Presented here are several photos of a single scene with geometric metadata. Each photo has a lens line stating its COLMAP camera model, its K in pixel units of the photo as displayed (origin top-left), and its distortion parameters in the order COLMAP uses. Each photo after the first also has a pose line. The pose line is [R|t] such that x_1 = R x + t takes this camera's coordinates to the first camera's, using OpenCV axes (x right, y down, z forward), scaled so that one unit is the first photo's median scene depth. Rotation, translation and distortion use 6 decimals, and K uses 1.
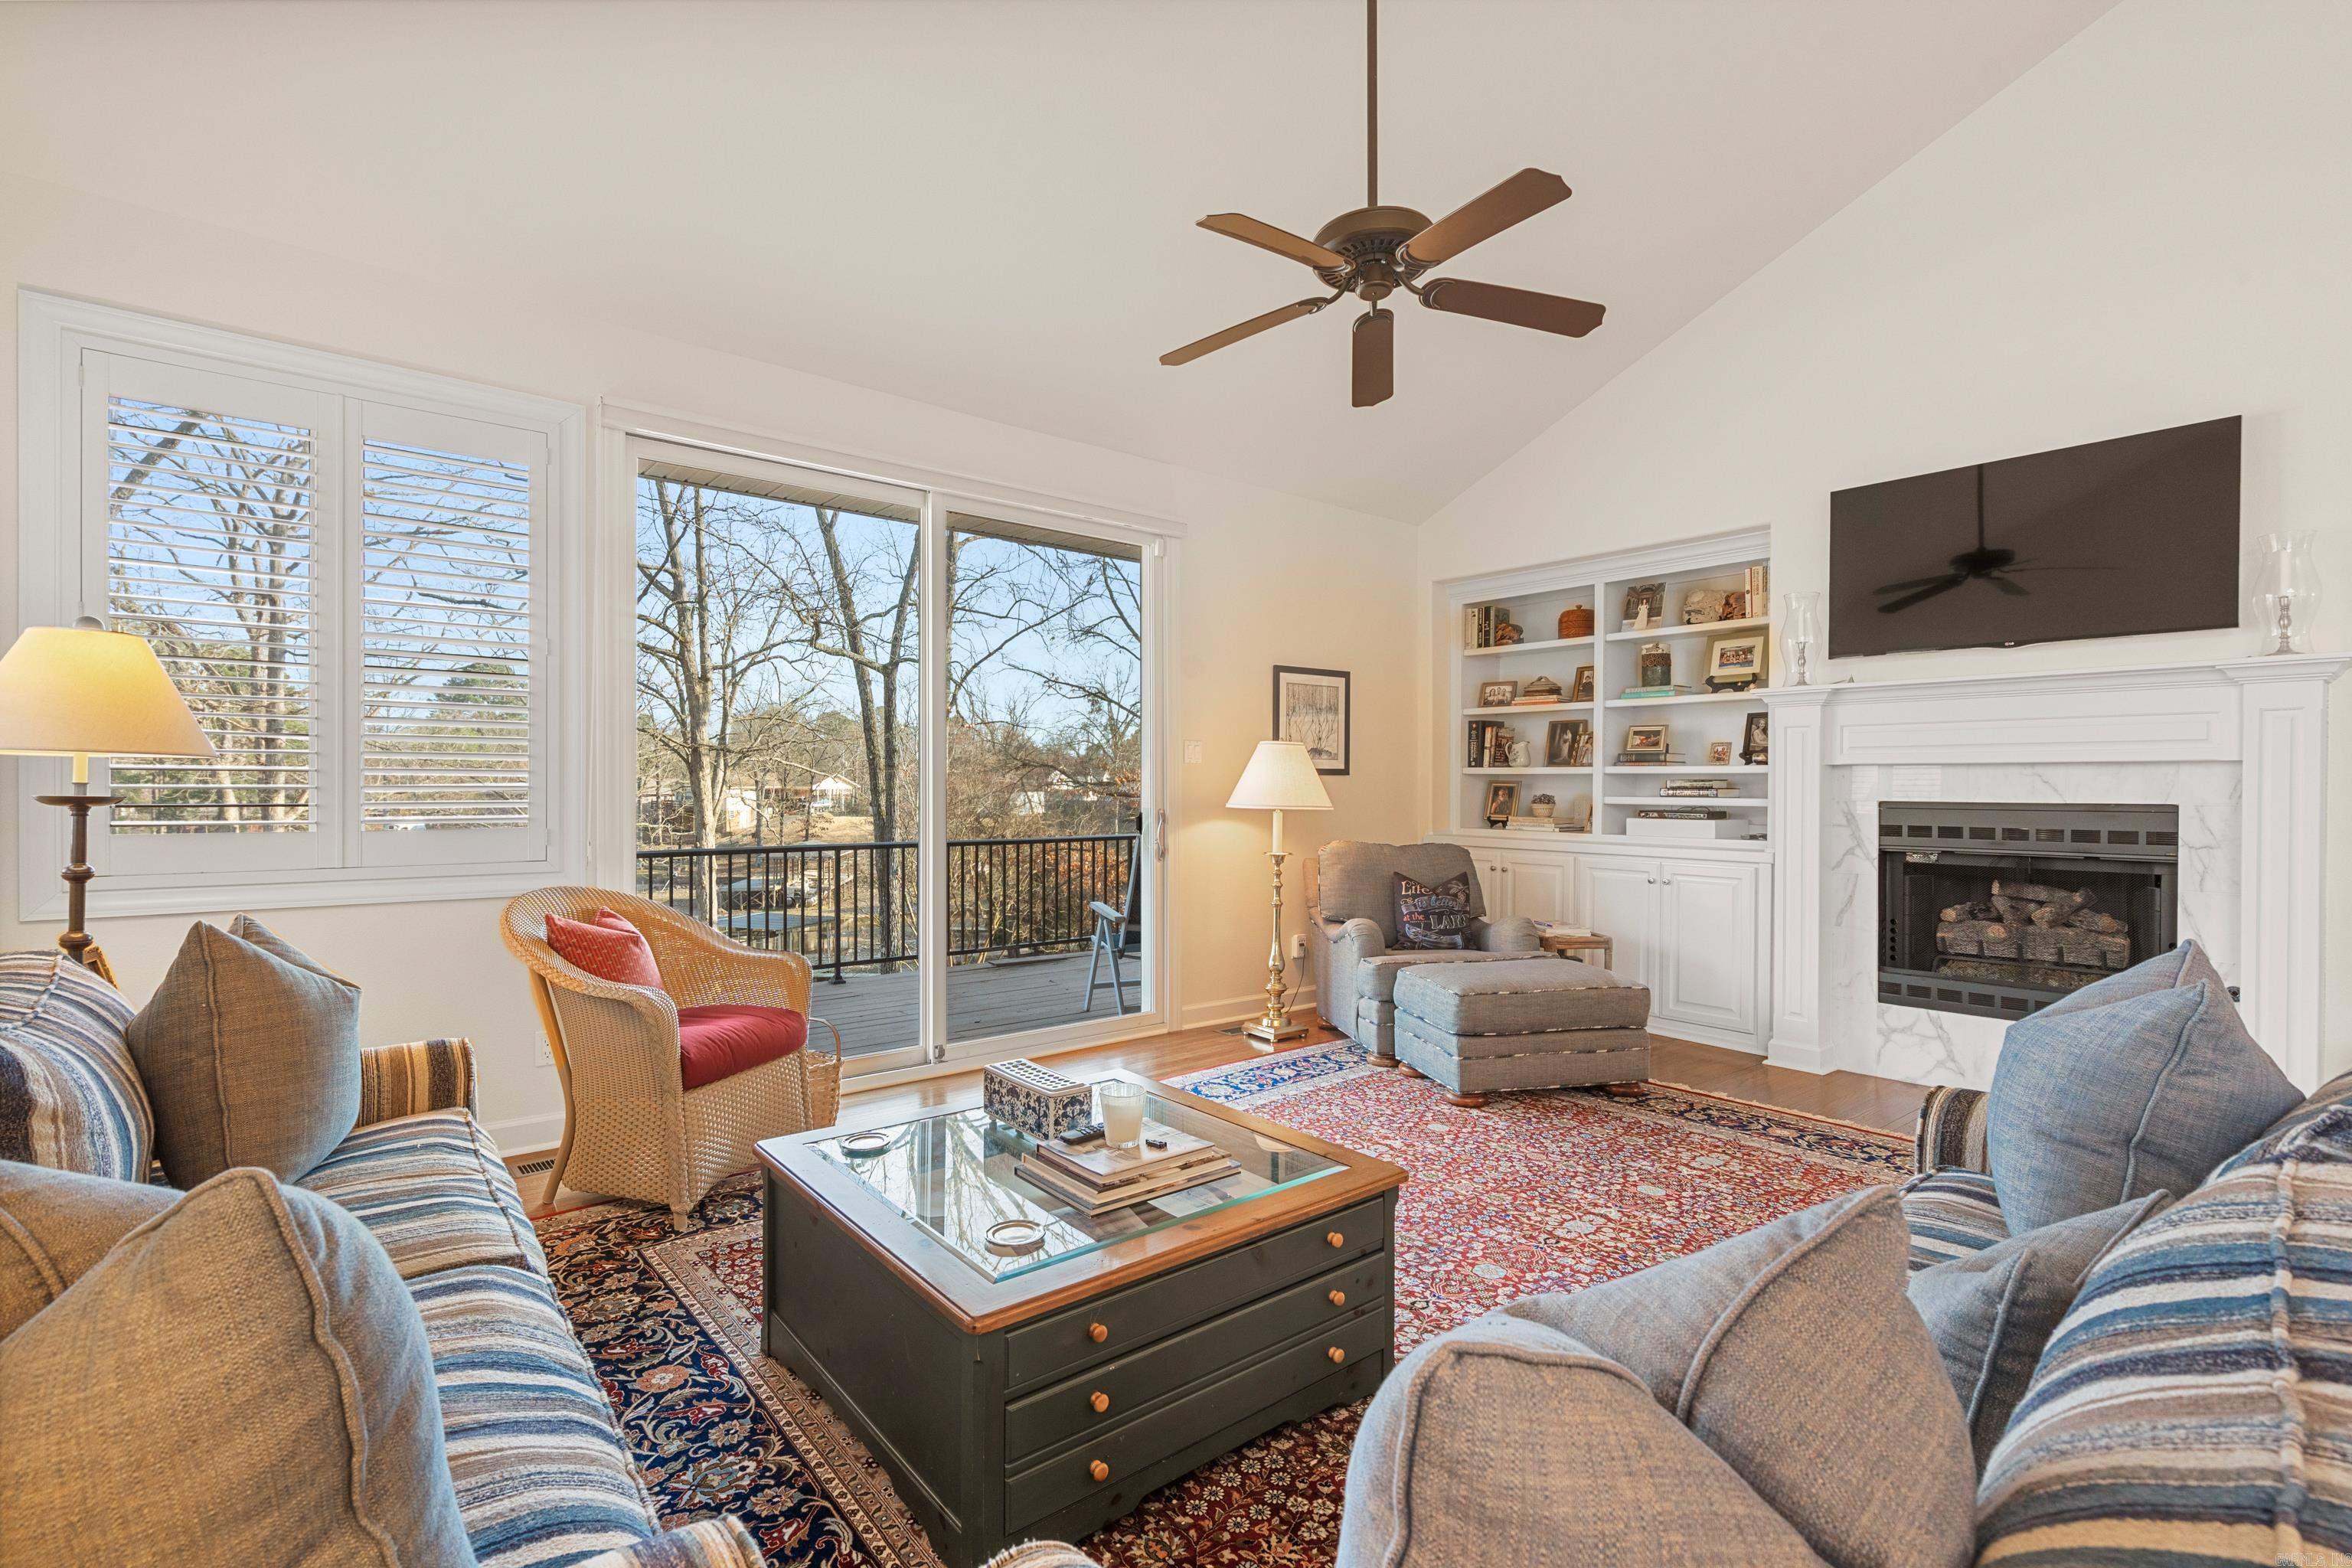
lens RADIAL K [[1075.5, 0, 1175.0], [0, 1075.5, 791.6], [0, 0, 1]] dist [0.001472, -0.000110]
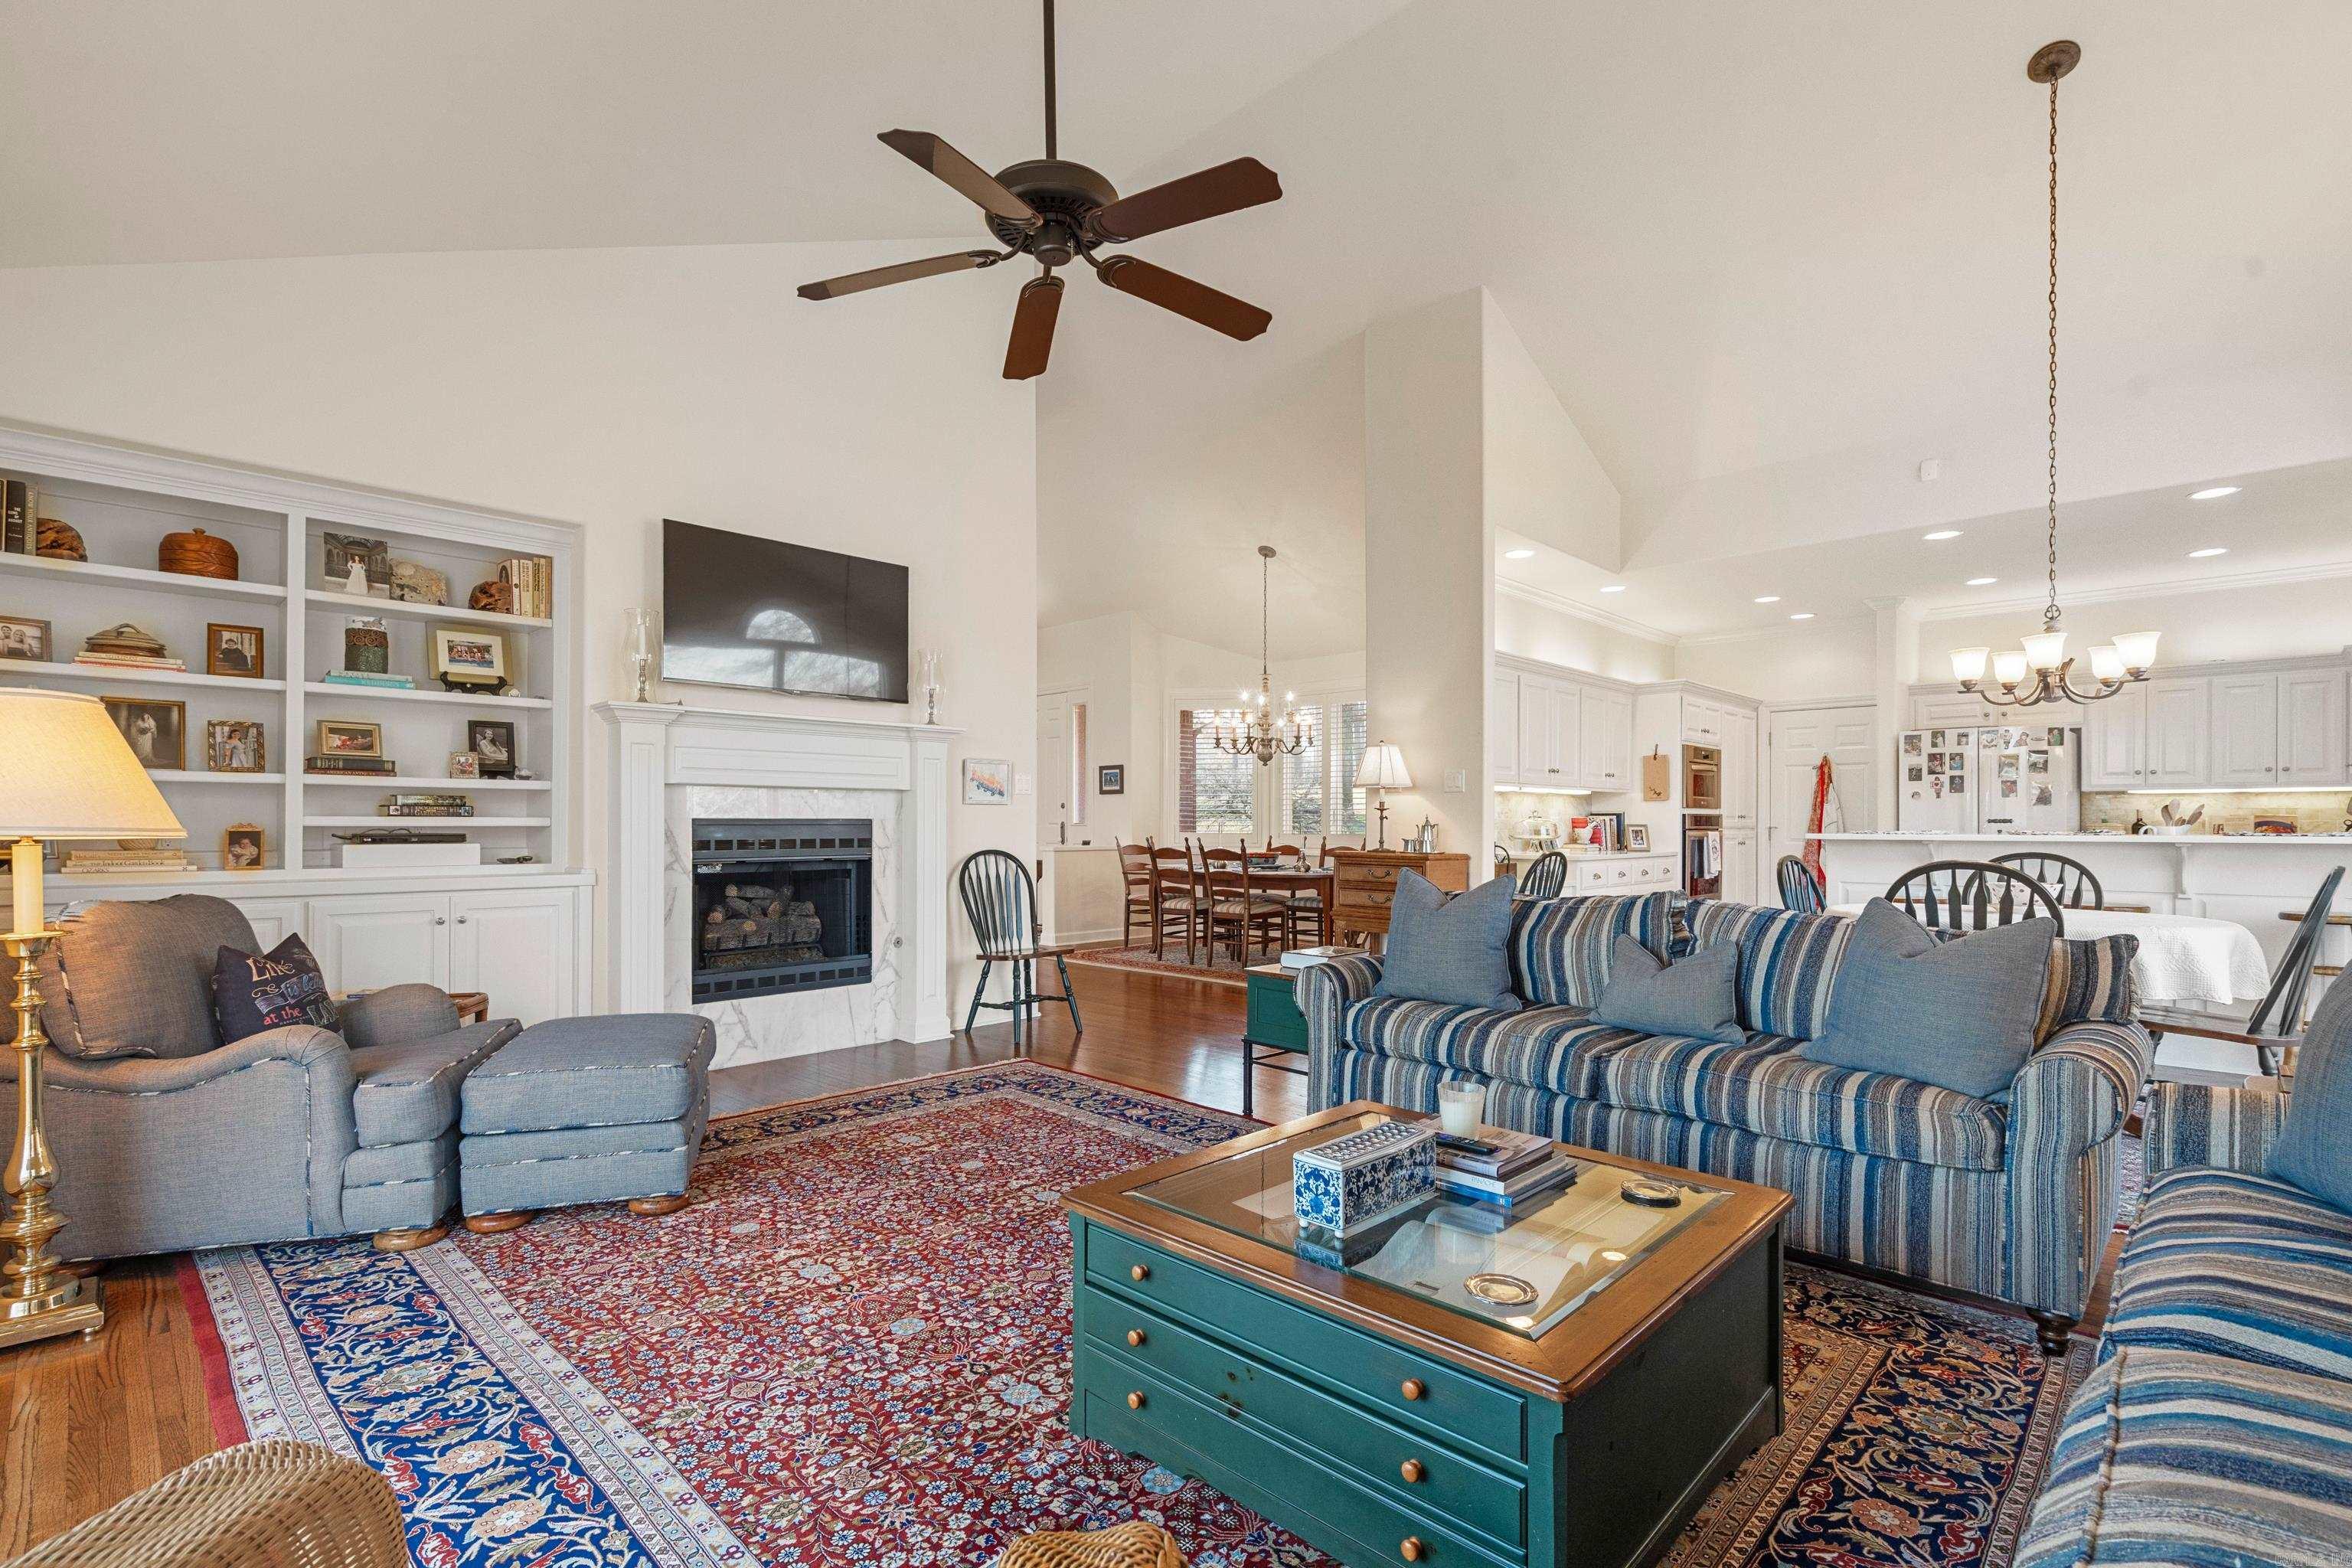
lens RADIAL K [[1075.5, 0, 1173.3], [0, 1075.5, 815.9], [0, 0, 1]] dist [0.001472, -0.000110]
pose [[-0.114023, 0.003175, 0.993473, -0.498167], [0.004196, 0.999988, -0.002714, 0.011839], [-0.993469, 0.003859, -0.114035, 0.673357]]
